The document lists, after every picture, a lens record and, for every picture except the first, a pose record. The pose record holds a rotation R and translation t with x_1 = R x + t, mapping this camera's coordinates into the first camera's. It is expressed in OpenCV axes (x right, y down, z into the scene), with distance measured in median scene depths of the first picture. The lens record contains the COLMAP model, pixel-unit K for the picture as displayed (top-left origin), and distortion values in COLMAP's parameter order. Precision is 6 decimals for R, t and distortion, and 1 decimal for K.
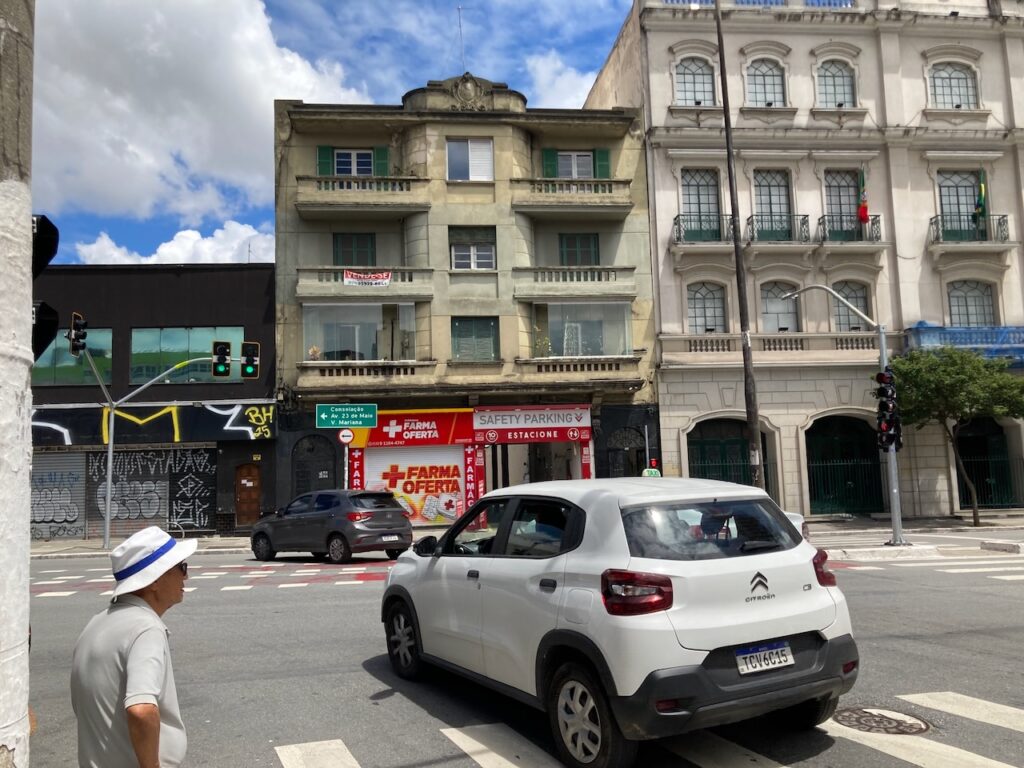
lens RADIAL K [[887.1, 0, 504.0], [0, 887.1, 385.0], [0, 0, 1]] dist [0.029284, -0.015930]
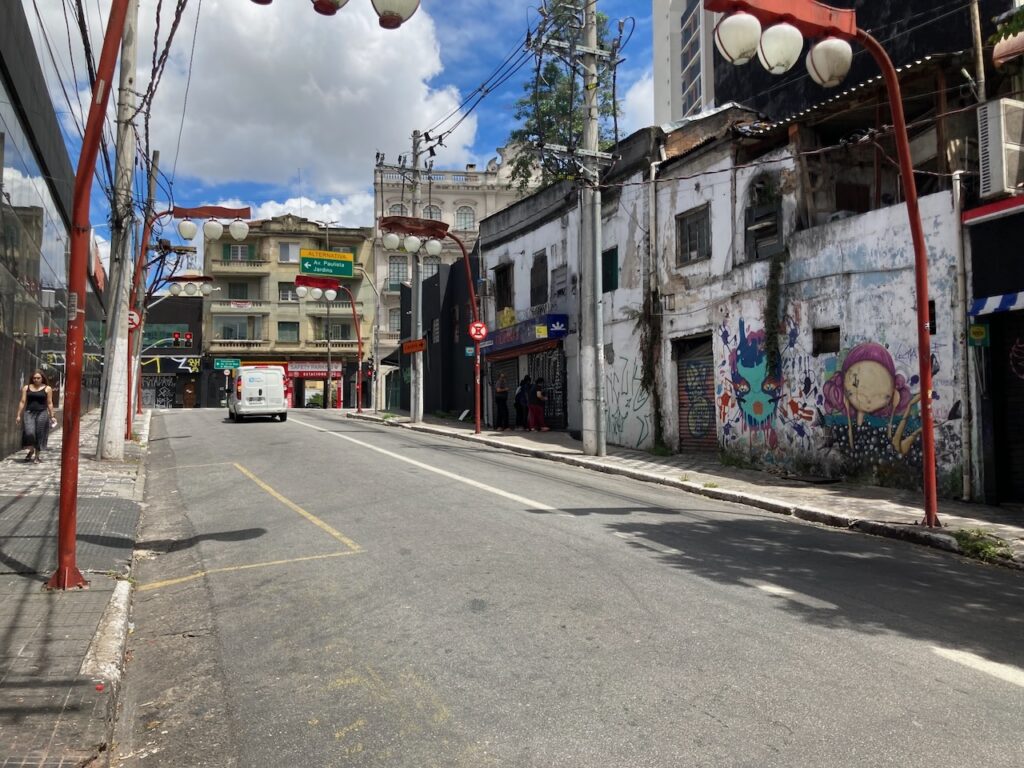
lens RADIAL K [[887.1, 0, 510.5], [0, 887.1, 378.0], [0, 0, 1]] dist [0.029284, -0.015930]
pose [[0.999576, 0.027268, -0.010254, 0.569335], [-0.026830, 0.998812, 0.040691, -0.041418], [0.011351, -0.040398, 0.999119, -1.303332]]
